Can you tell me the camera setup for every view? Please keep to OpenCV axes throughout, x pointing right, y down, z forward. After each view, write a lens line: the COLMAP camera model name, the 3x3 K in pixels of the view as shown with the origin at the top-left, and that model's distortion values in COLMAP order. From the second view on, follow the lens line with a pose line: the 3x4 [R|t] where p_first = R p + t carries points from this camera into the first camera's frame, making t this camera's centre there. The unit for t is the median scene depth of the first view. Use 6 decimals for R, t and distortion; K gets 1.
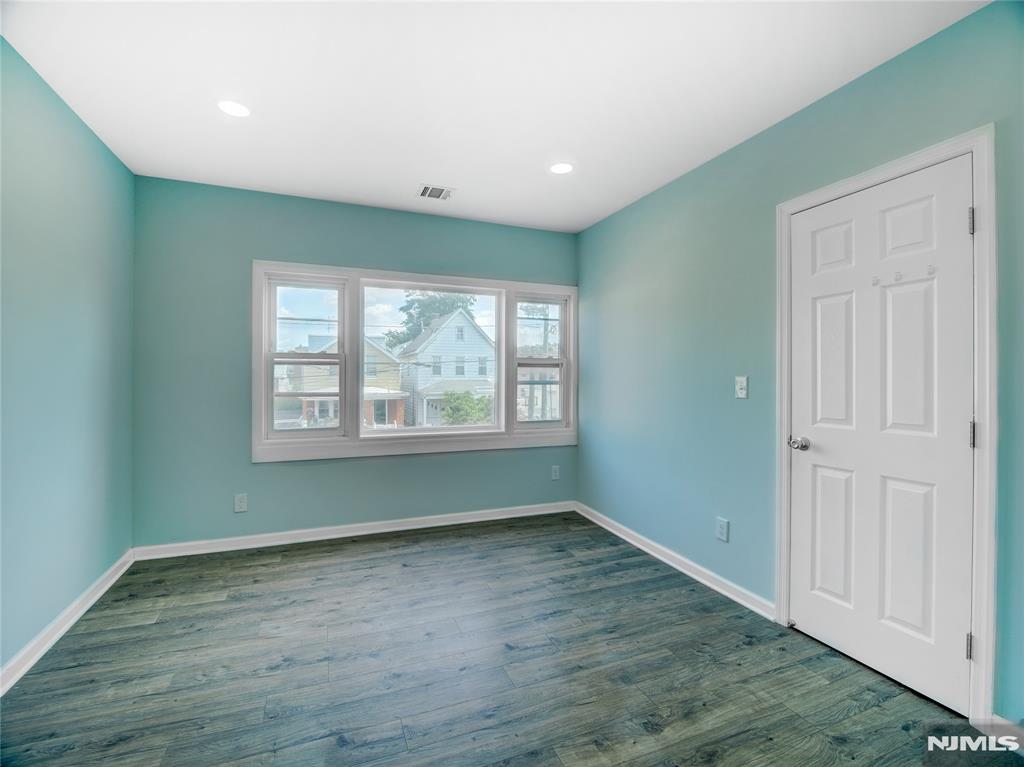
lens RADIAL K [[472.8, 0, 512.9], [0, 472.8, 379.9], [0, 0, 1]] dist [-0.010885, -0.000313]
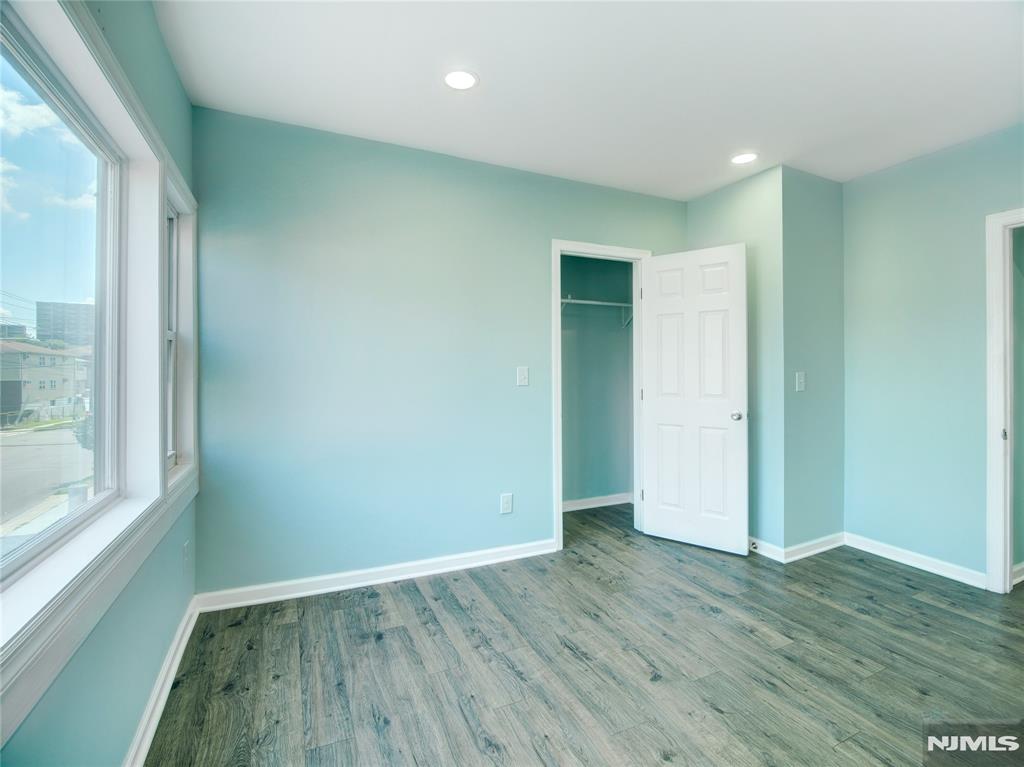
lens RADIAL K [[472.8, 0, 512.9], [0, 472.8, 379.9], [0, 0, 1]] dist [-0.010885, -0.000313]
pose [[-0.055526, -0.028181, 0.998059, -0.635424], [0.005534, 0.999578, 0.028532, -0.016408], [-0.998442, 0.007108, -0.055346, 0.968665]]
